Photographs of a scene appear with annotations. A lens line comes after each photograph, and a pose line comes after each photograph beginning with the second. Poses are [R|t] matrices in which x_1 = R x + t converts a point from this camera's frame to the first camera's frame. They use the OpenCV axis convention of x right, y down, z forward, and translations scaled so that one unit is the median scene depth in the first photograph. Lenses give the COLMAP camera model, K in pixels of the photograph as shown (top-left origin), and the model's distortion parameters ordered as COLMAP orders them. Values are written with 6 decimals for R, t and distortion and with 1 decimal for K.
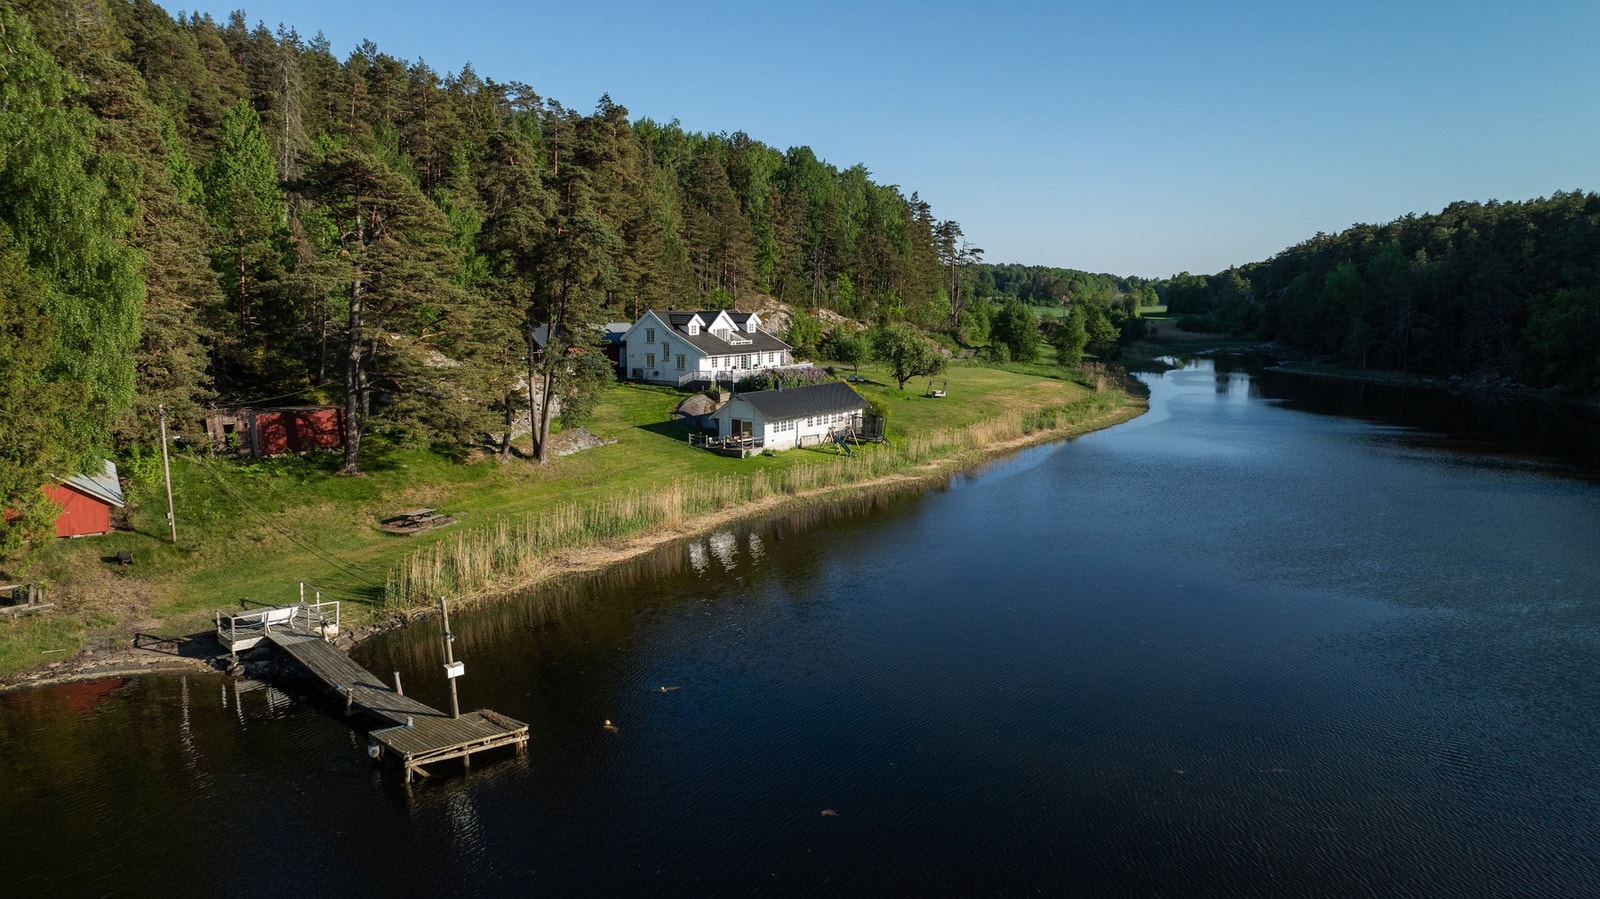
lens RADIAL K [[1042.1, 0, 800.0], [0, 1042.1, 449.5], [0, 0, 1]] dist [-0.007149, -0.004329]
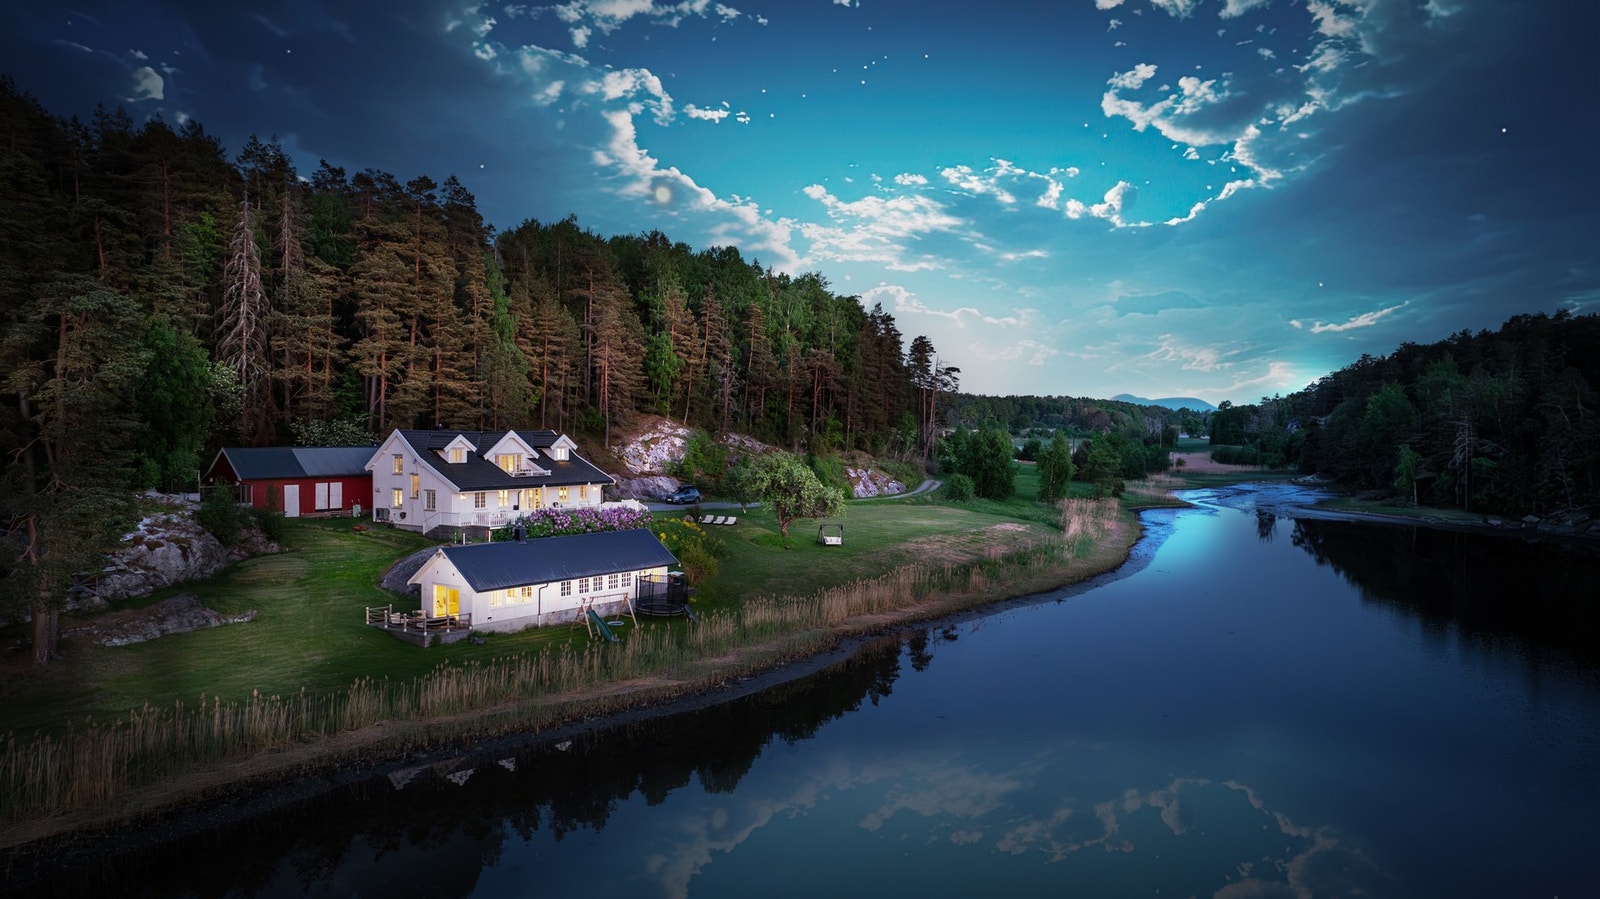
lens RADIAL K [[1078.0, 0, 800.0], [0, 1078.0, 449.5], [0, 0, 1]] dist [0.004586, 0.006912]
pose [[0.999420, 0.000902, -0.034052, 0.080808], [-0.005181, 0.992044, -0.125785, -0.012095], [0.033667, 0.125888, 0.991473, 0.123300]]
